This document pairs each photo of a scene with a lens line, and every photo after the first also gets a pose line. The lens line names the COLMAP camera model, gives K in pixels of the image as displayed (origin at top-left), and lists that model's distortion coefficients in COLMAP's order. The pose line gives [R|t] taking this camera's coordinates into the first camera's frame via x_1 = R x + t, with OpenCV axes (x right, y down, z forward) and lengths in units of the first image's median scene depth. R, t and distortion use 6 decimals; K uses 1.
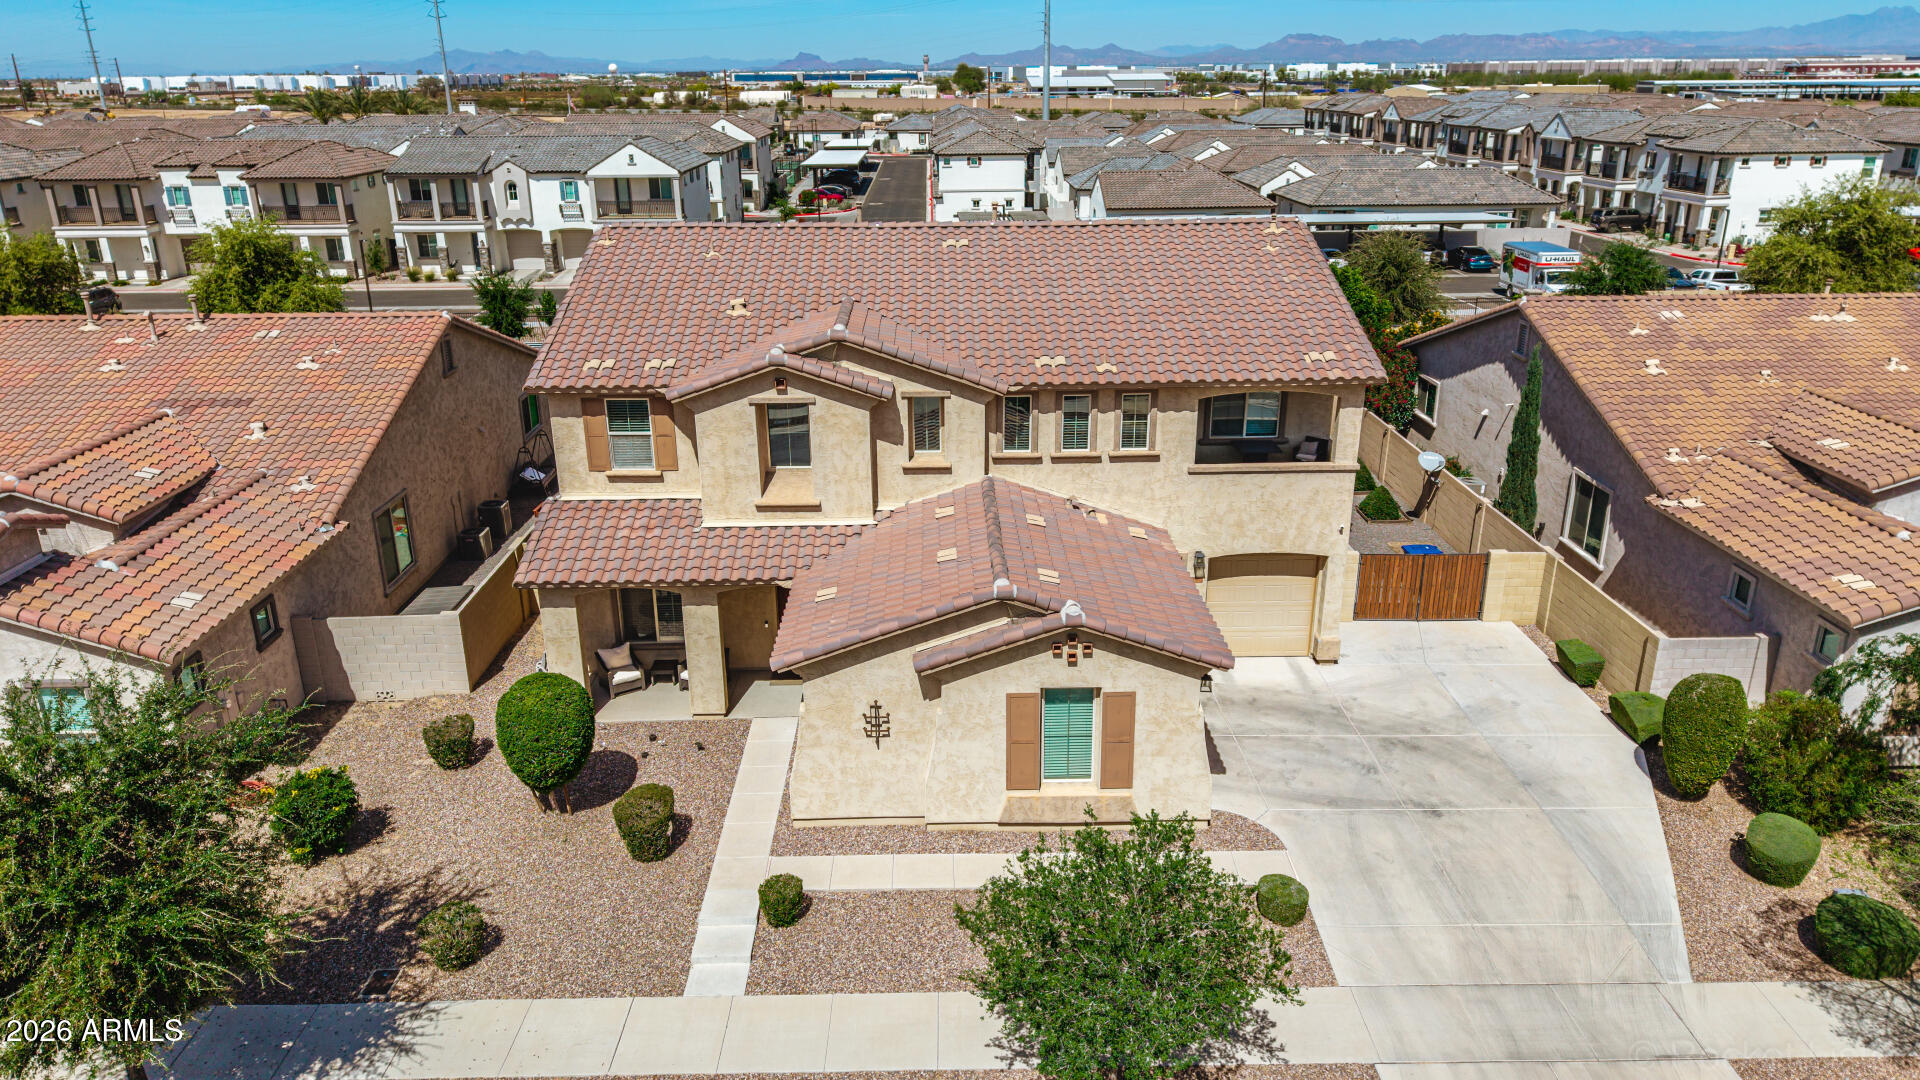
lens RADIAL K [[1318.0, 0, 960.0], [0, 1318.0, 540.0], [0, 0, 1]] dist [0.033127, -0.039710]
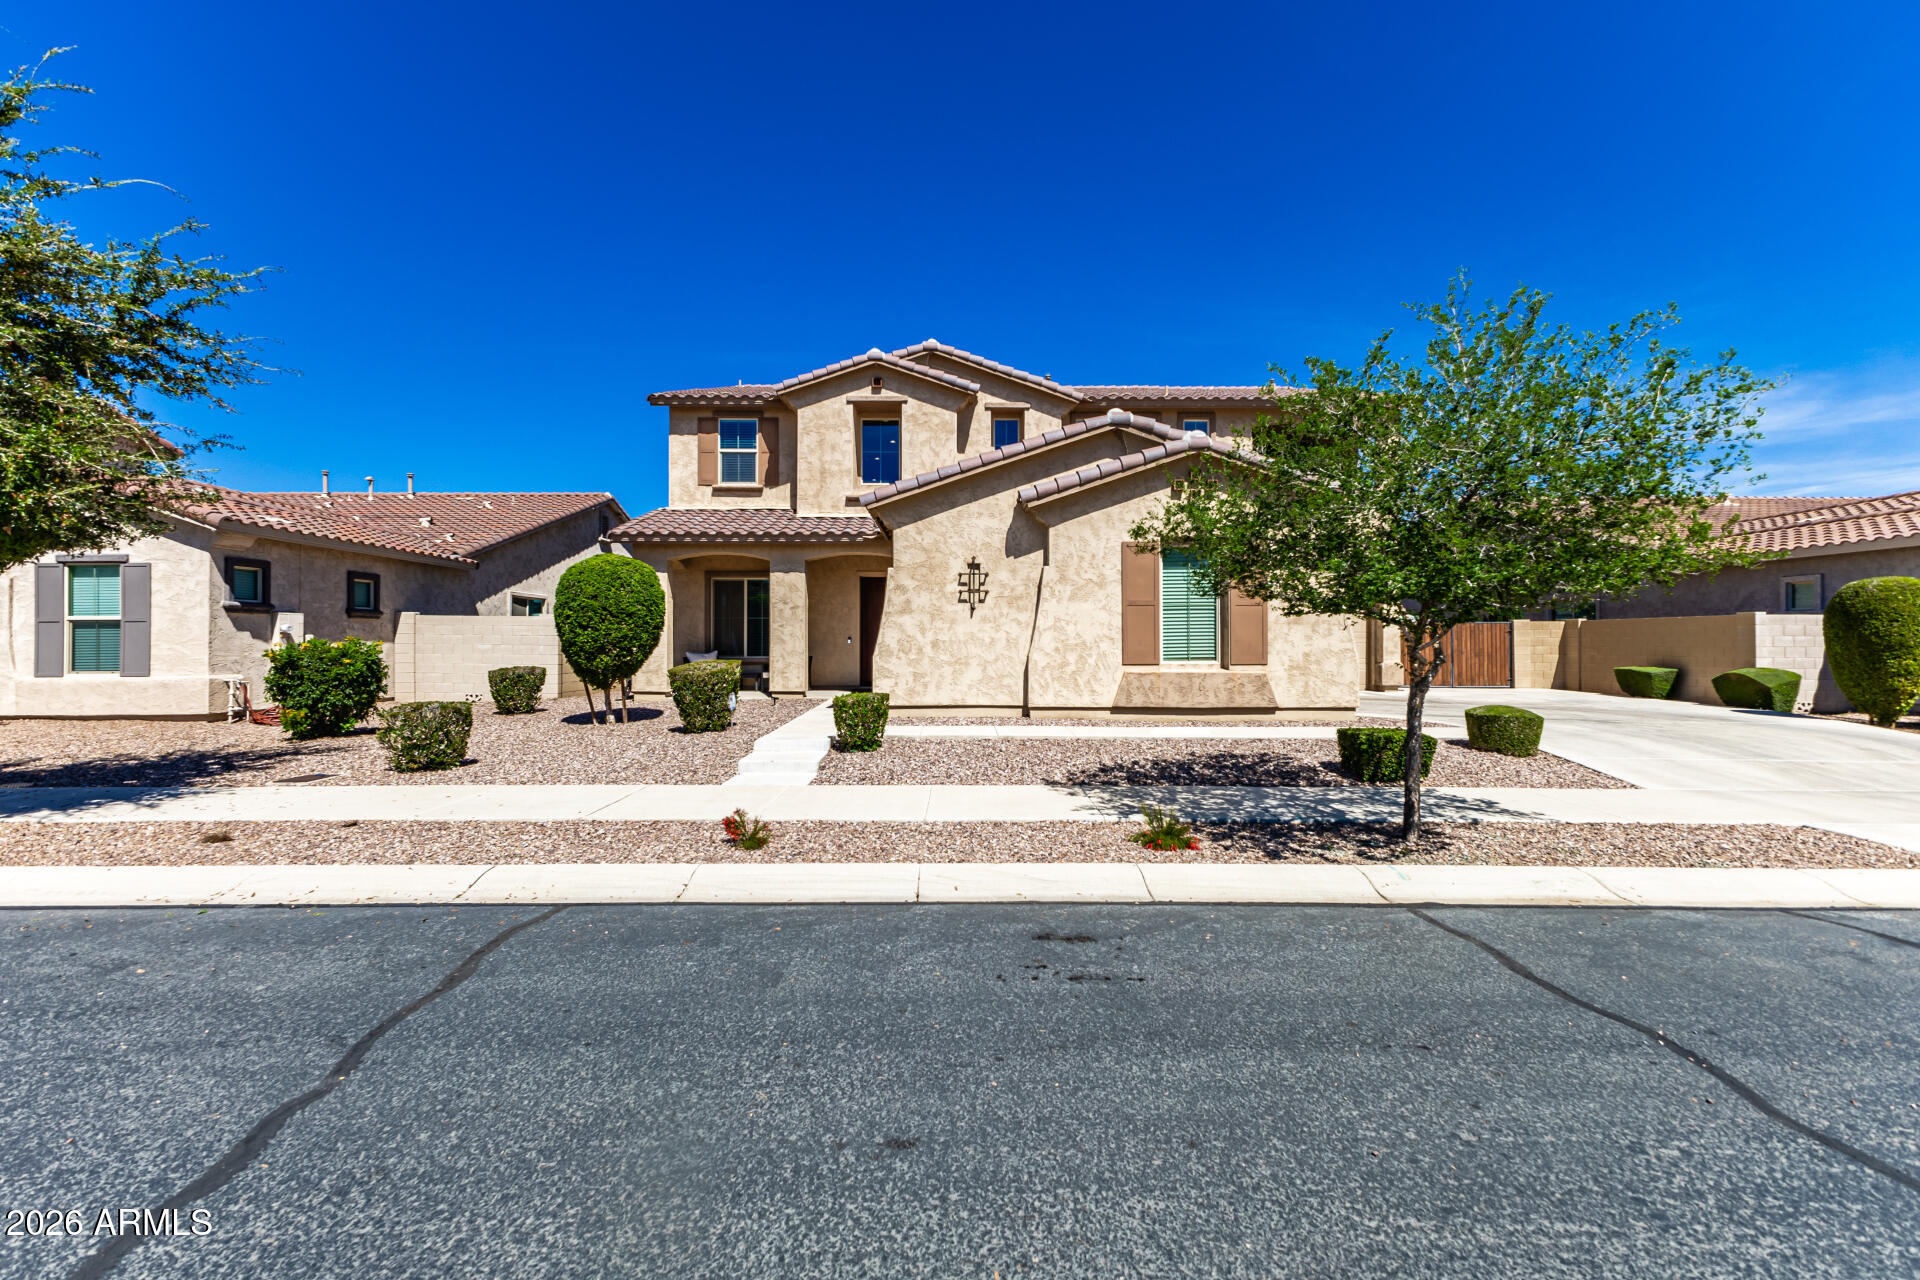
lens RADIAL K [[824.4, 0, 955.1], [0, 824.4, 652.2], [0, 0, 1]] dist [0.006417, -0.000371]
pose [[0.999797, 0.005479, -0.019371, -0.053422], [-0.011487, 0.945485, -0.325464, 0.298766], [0.016531, 0.325620, 0.945356, 0.402441]]
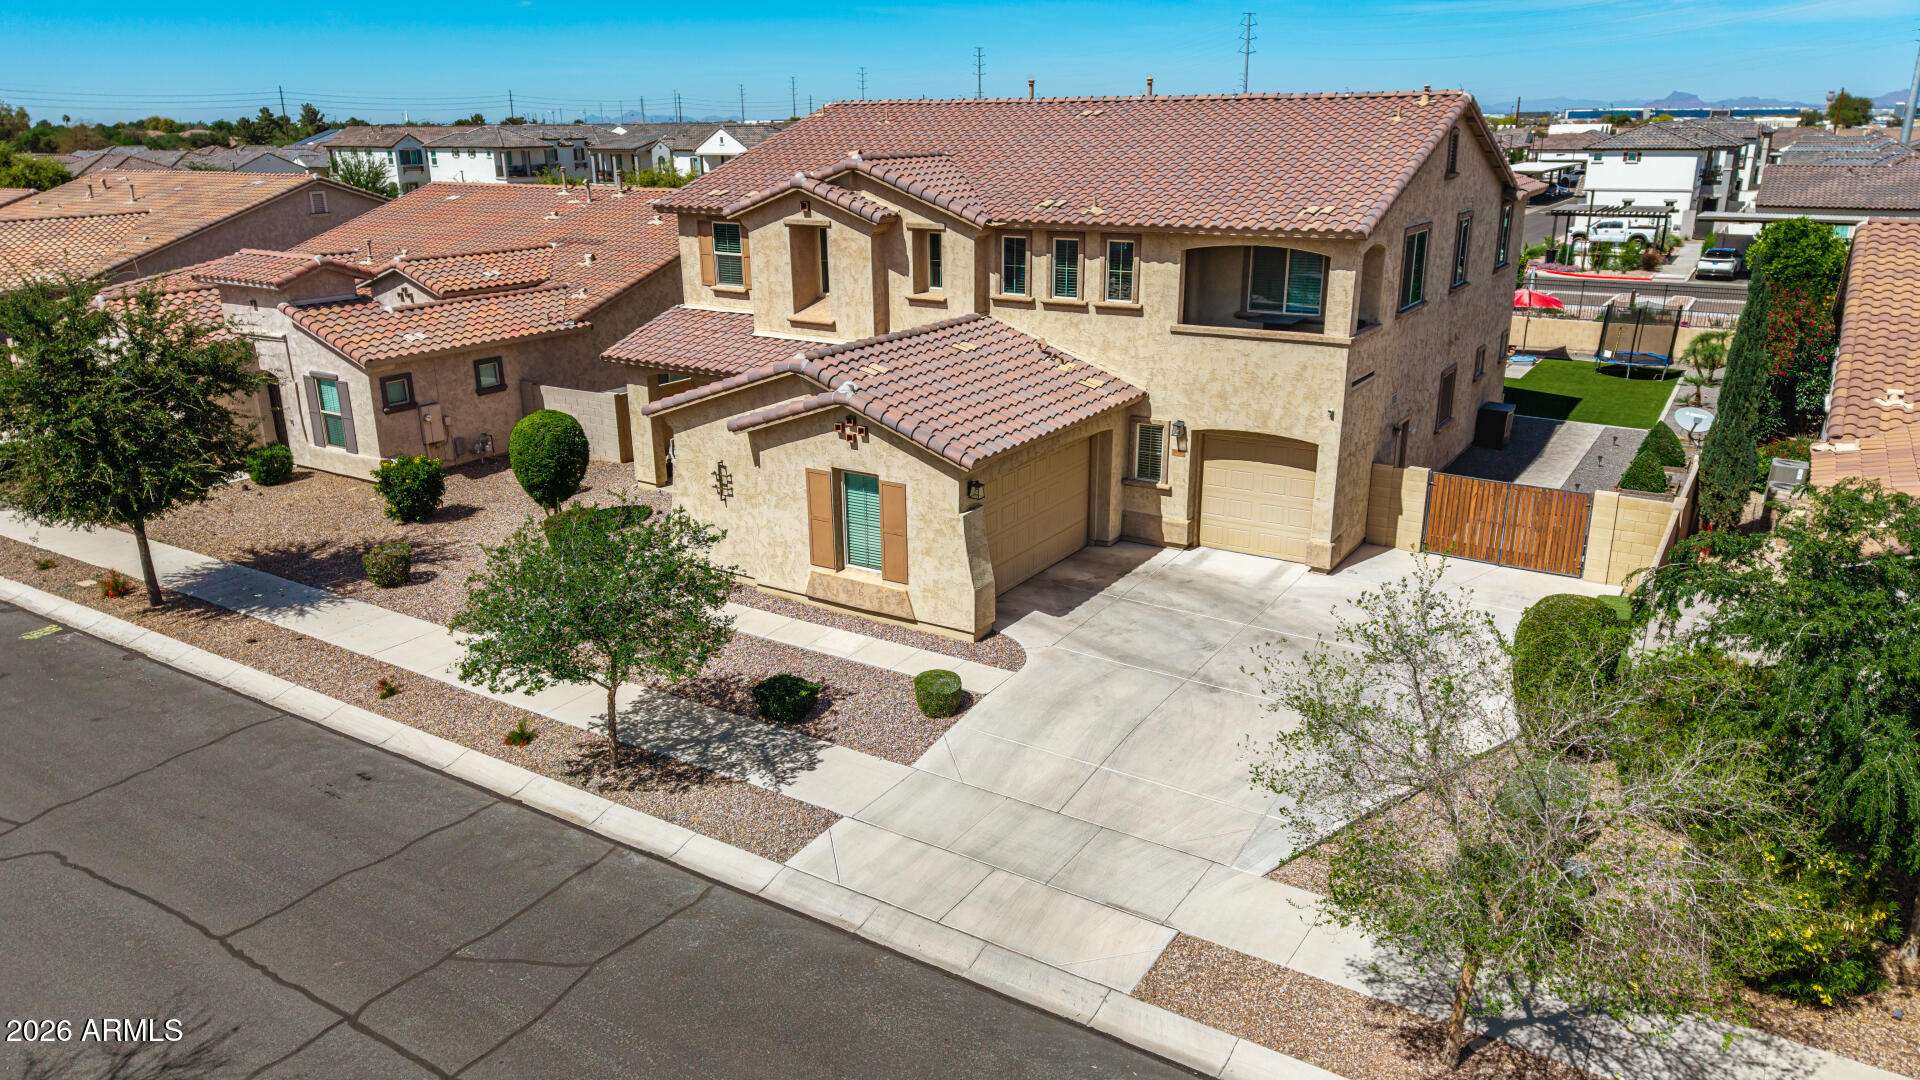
lens RADIAL K [[1294.6, 0, 961.5], [0, 1294.6, 594.9], [0, 0, 1]] dist [0.028703, -0.036632]
pose [[0.831904, 0.190622, -0.521151, 0.575025], [-0.183616, 0.980804, 0.065647, 0.101672], [0.523661, 0.041080, 0.850936, 0.140664]]
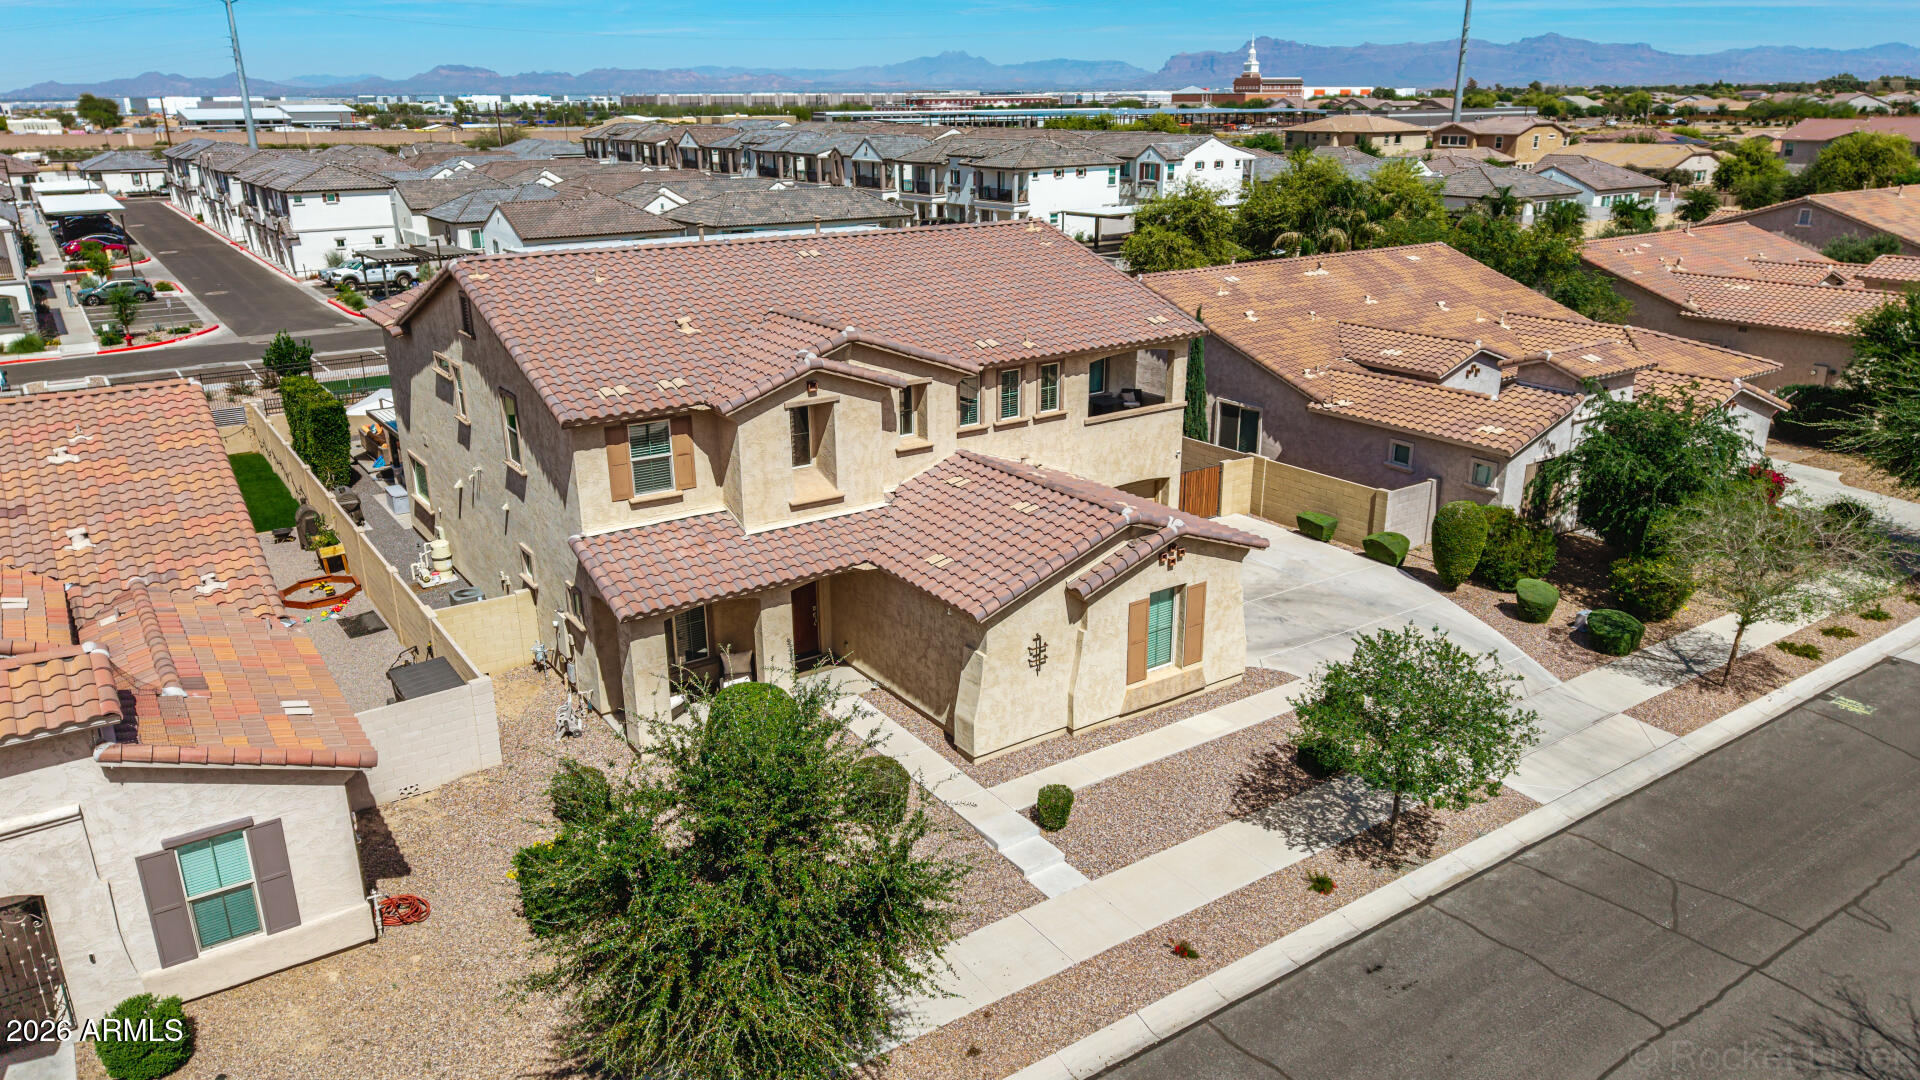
lens RADIAL K [[1302.4, 0, 970.6], [0, 1302.4, 564.2], [0, 0, 1]] dist [0.035698, -0.043024]
pose [[0.828885, -0.187061, 0.527218, -0.578615], [0.188060, 0.980763, 0.052317, -0.007784], [-0.526862, 0.055784, 0.848118, 0.044430]]
